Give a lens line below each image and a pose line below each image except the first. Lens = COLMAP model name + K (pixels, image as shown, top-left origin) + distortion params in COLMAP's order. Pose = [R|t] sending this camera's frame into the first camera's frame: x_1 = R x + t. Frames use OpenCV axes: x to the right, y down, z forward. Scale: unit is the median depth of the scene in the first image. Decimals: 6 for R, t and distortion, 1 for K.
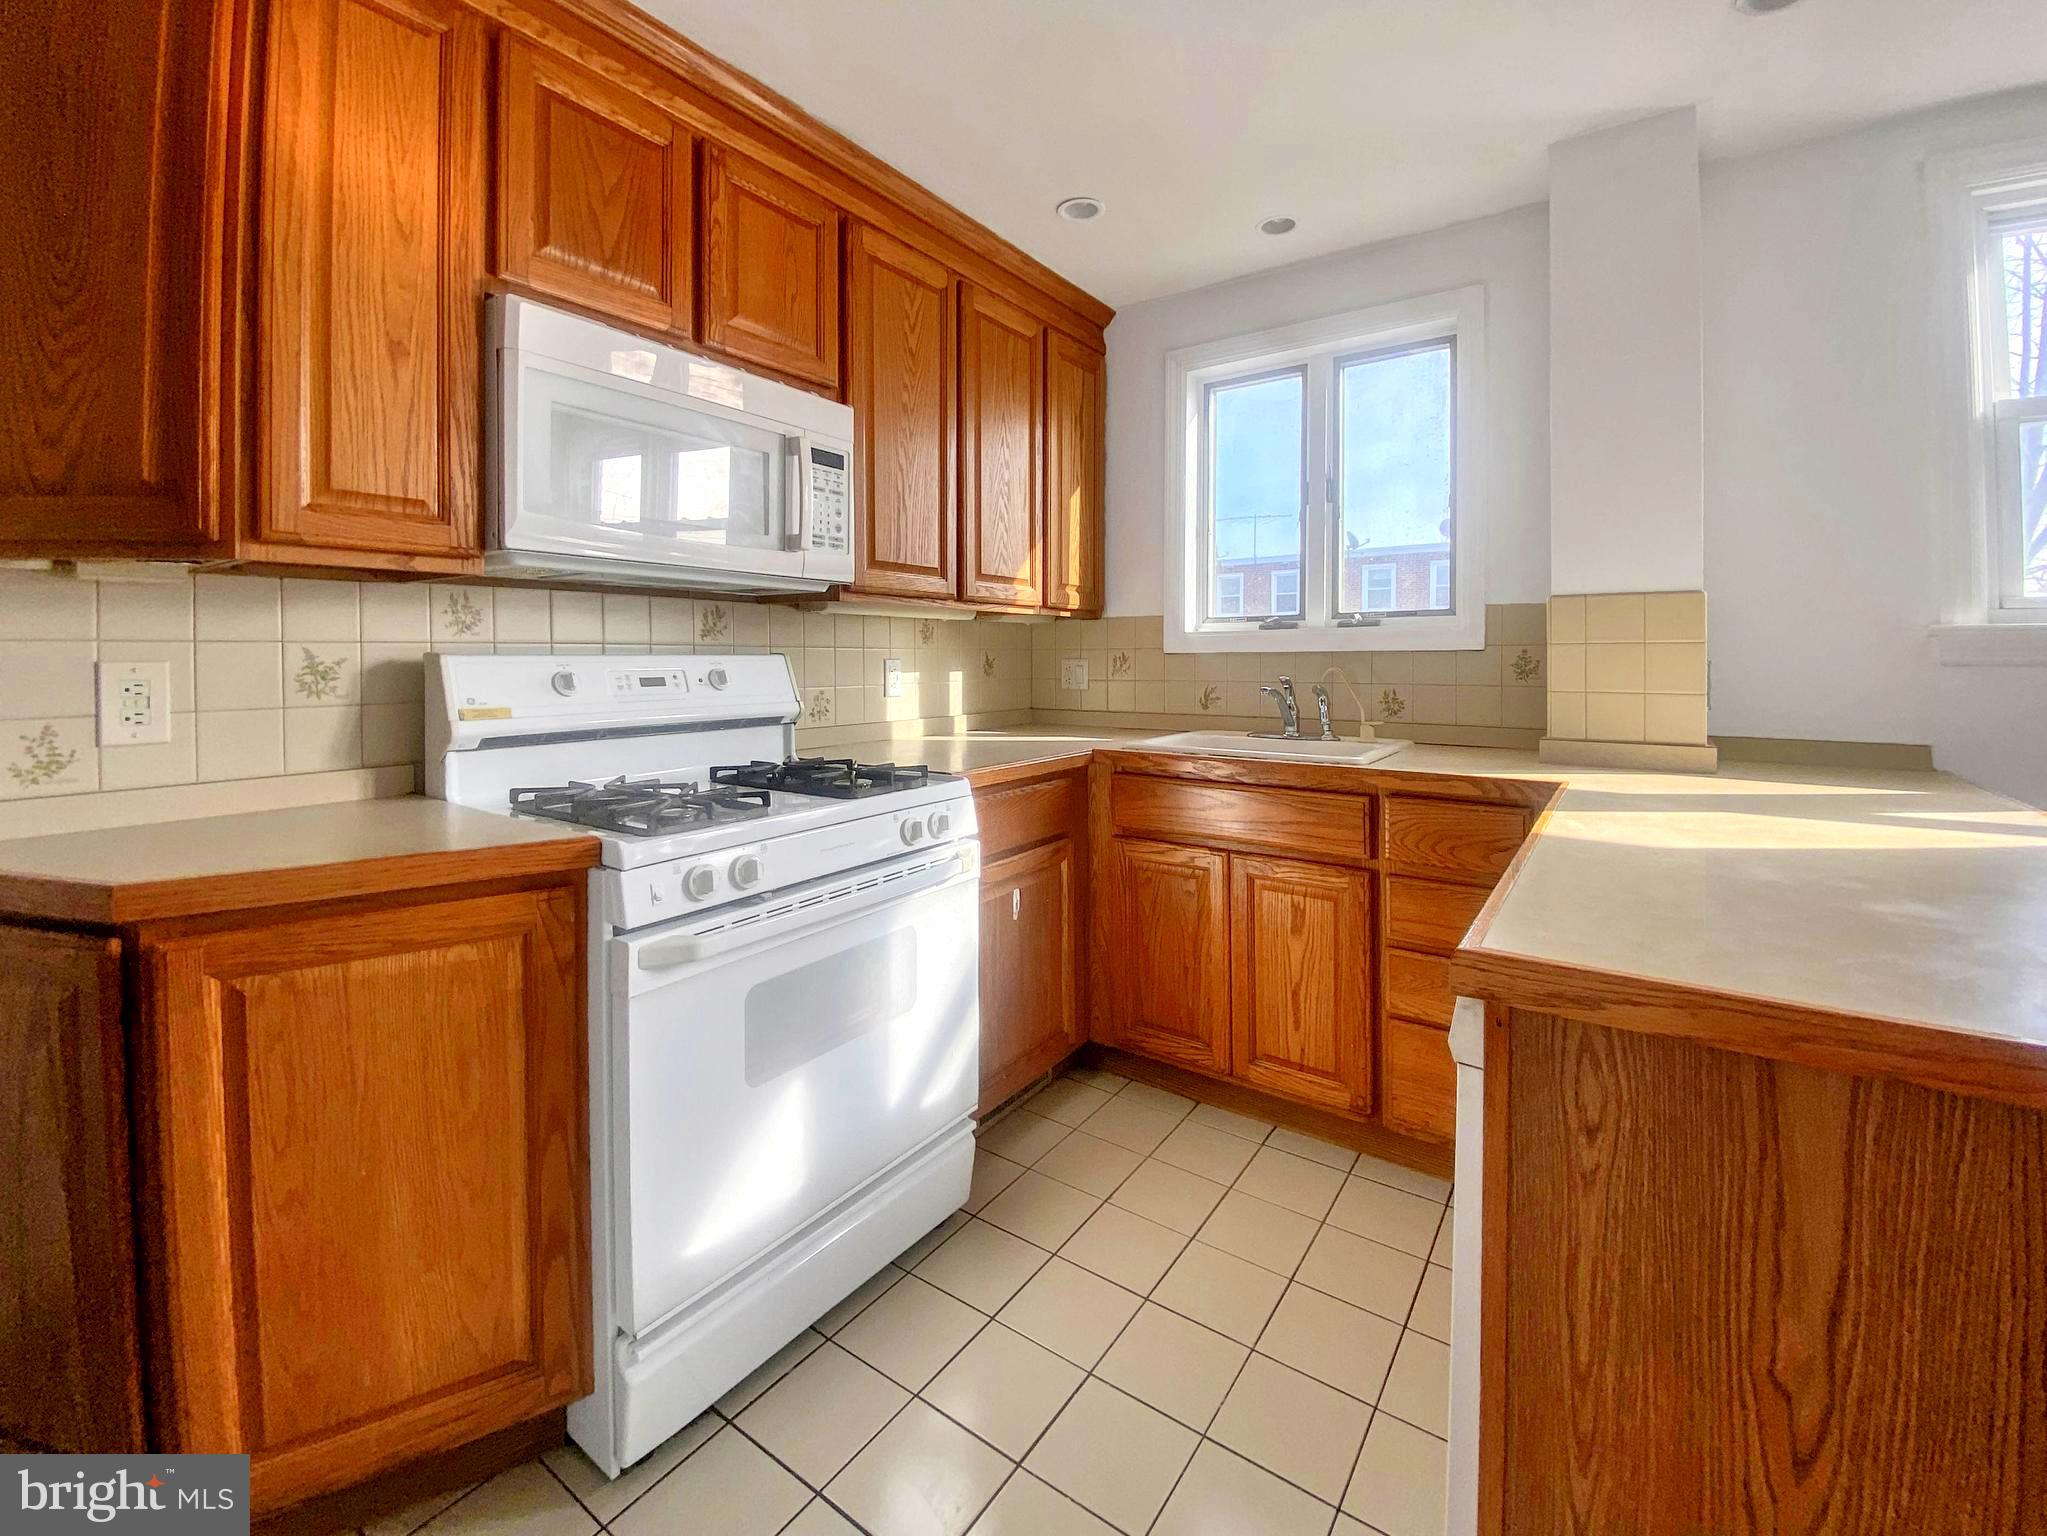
lens RADIAL K [[894.9, 0, 1029.4], [0, 894.9, 666.1], [0, 0, 1]] dist [0.001211, -0.000201]
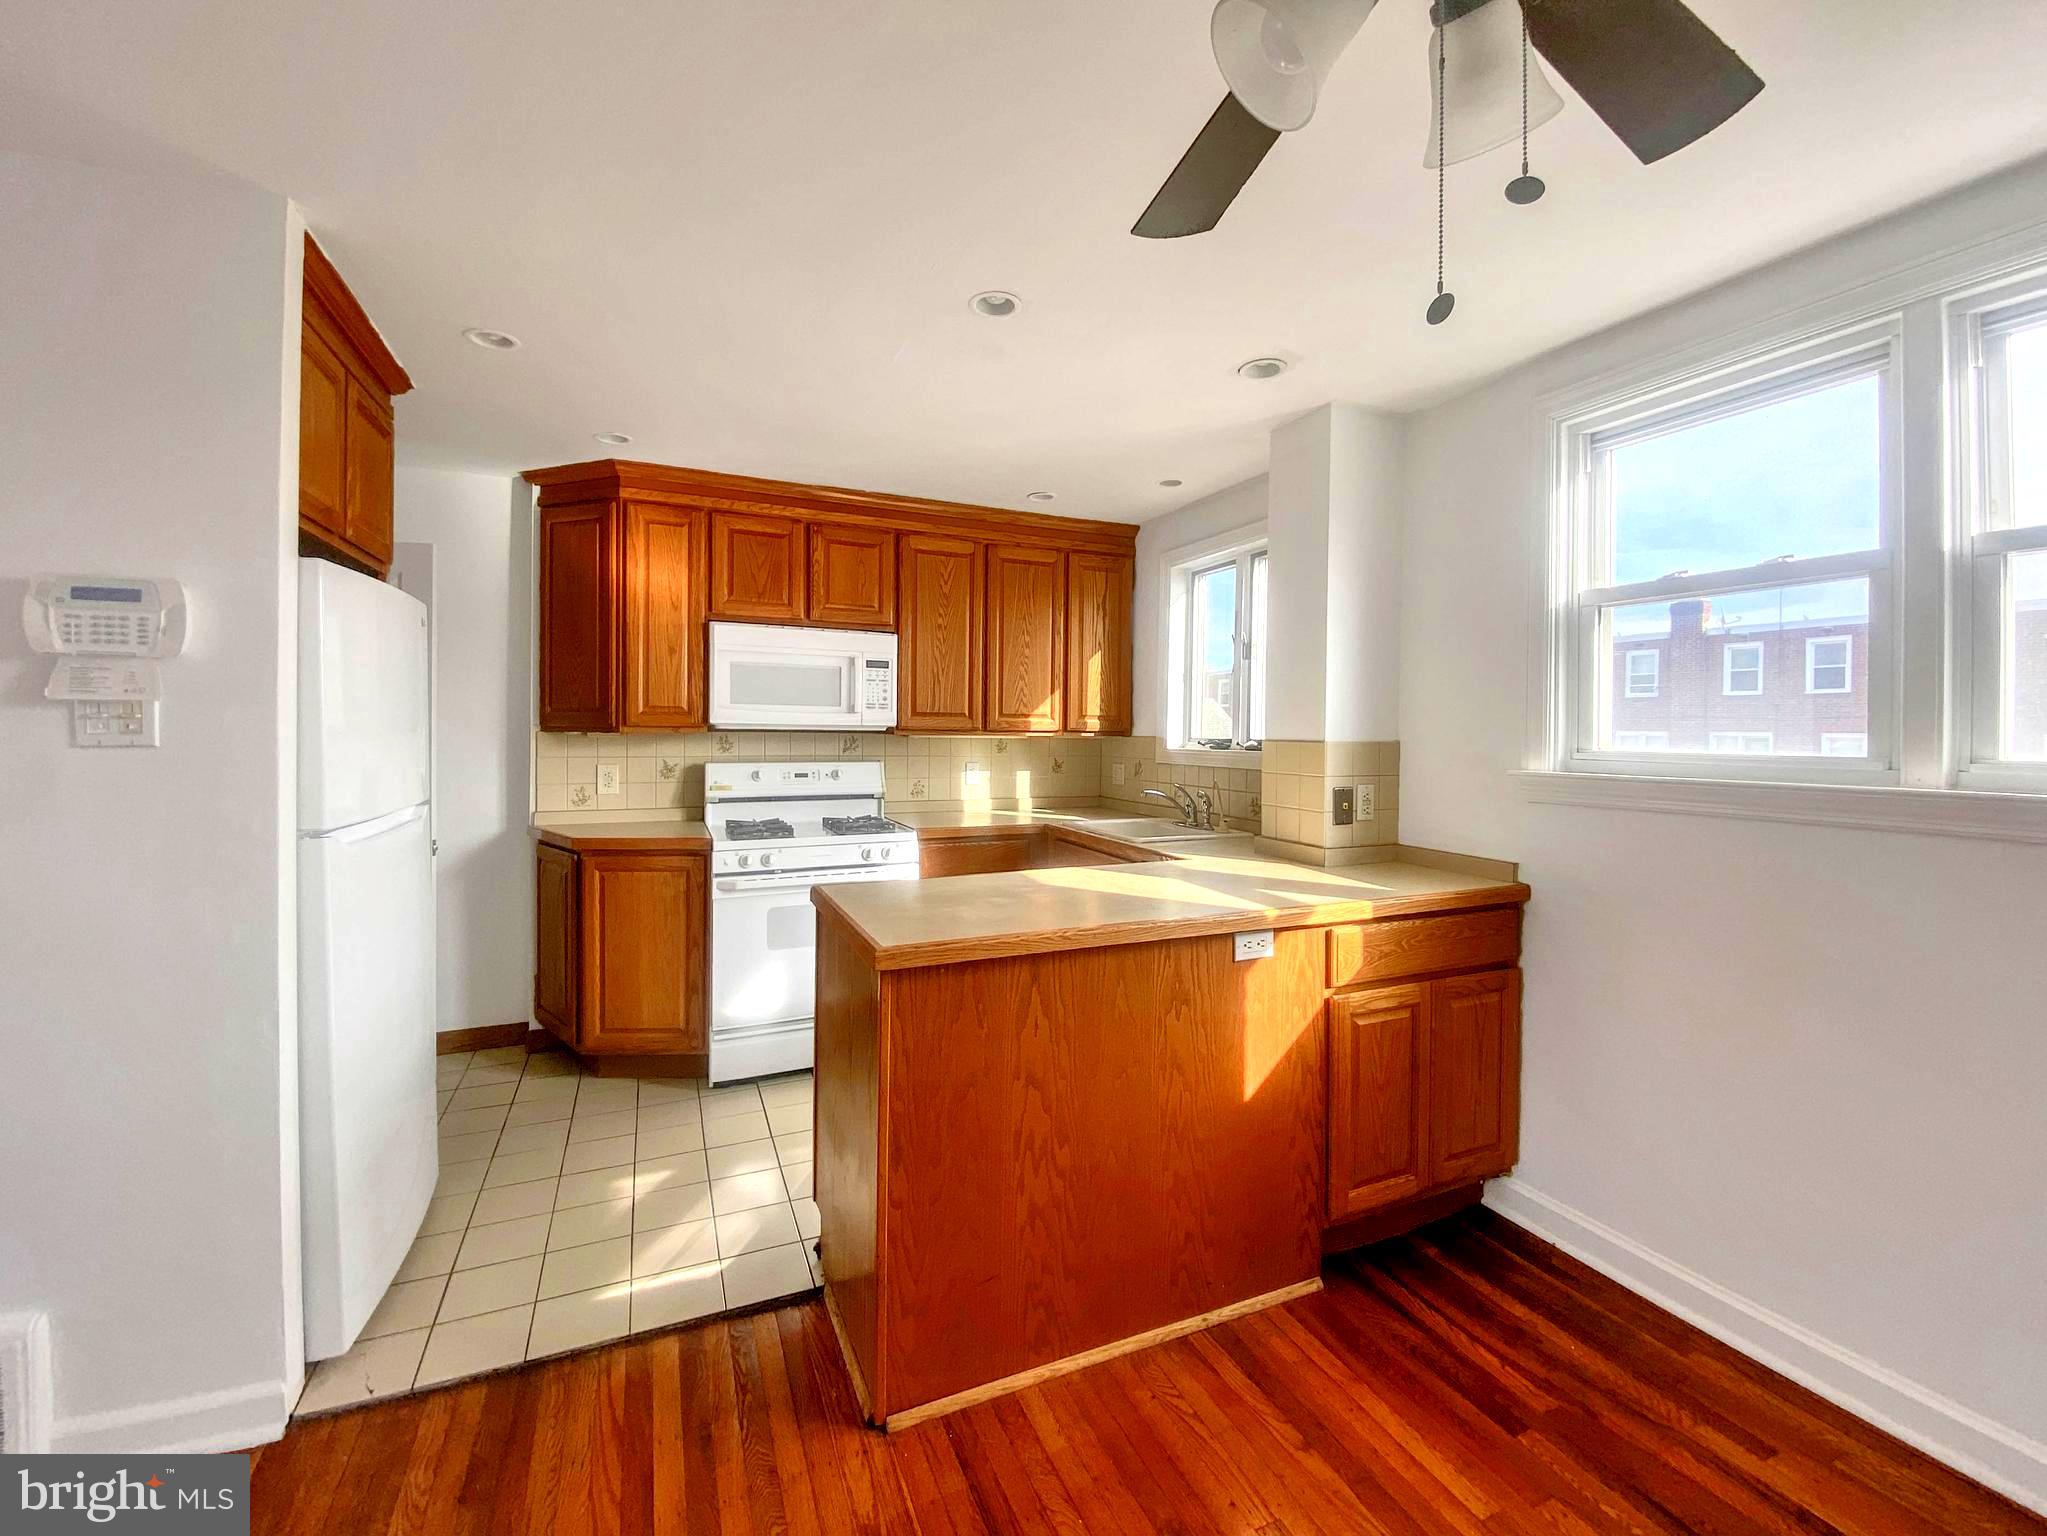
lens RADIAL K [[832.9, 0, 1016.7], [0, 832.9, 728.9], [0, 0, 1]] dist [0.020637, -0.019099]
pose [[0.856107, 0.010158, -0.516698, 1.018758], [-0.017994, 0.999786, -0.010159, -0.080103], [0.516485, 0.017995, 0.856107, -0.417926]]
